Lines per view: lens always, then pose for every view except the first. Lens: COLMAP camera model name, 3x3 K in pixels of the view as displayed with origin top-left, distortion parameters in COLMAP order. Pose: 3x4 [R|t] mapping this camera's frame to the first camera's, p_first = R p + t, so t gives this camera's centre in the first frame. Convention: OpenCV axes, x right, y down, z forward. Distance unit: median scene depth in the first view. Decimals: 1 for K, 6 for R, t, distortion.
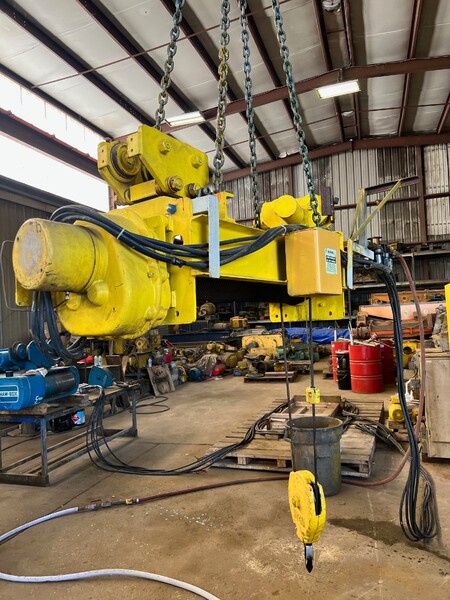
lens RADIAL K [[455.0, 0, 226.0], [0, 455.0, 299.6], [0, 0, 1]] dist [0.041063, -0.033056]
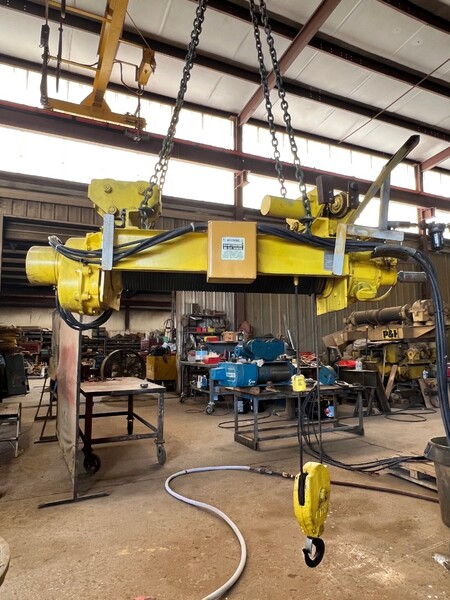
lens RADIAL K [[403.9, 0, 225.8], [0, 403.9, 294.8], [0, 0, 1]] dist [-0.003531, 0.002591]
pose [[0.681286, -0.046124, -0.730563, 0.397292], [0.001667, 0.998108, -0.061461, 0.037118], [0.732016, 0.040654, 0.680074, 0.142946]]
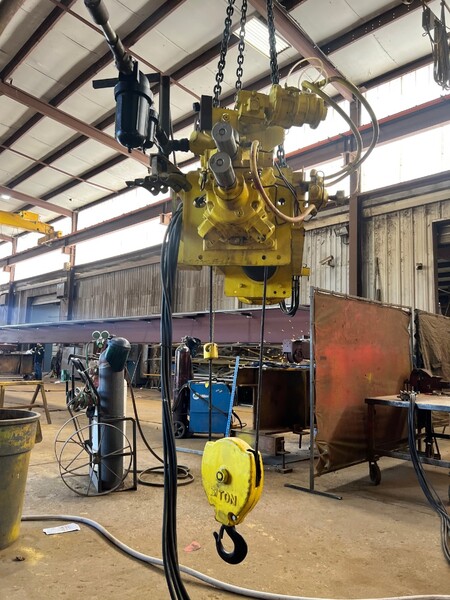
lens RADIAL K [[455.0, 0, 221.9], [0, 455.0, 299.8], [0, 0, 1]] dist [0.041063, -0.033056]
pose [[-0.458846, -0.075980, -0.885261, 0.559962], [0.022520, 0.995022, -0.097073, 0.079574], [0.888230, -0.064477, -0.454851, 0.763559]]
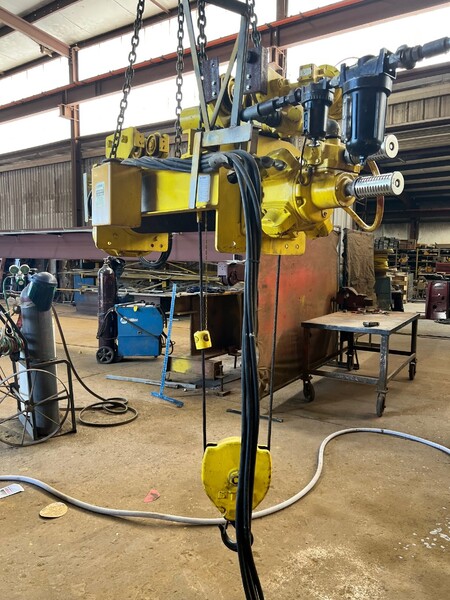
lens RADIAL K [[455.0, 0, 229.5], [0, 455.0, 300.7], [0, 0, 1]] dist [0.041063, -0.033056]
pose [[-0.258709, 0.128417, -0.957381, 0.520962], [0.033325, 0.991720, 0.124017, 0.020775], [0.965380, 0.000179, -0.260846, 0.676709]]
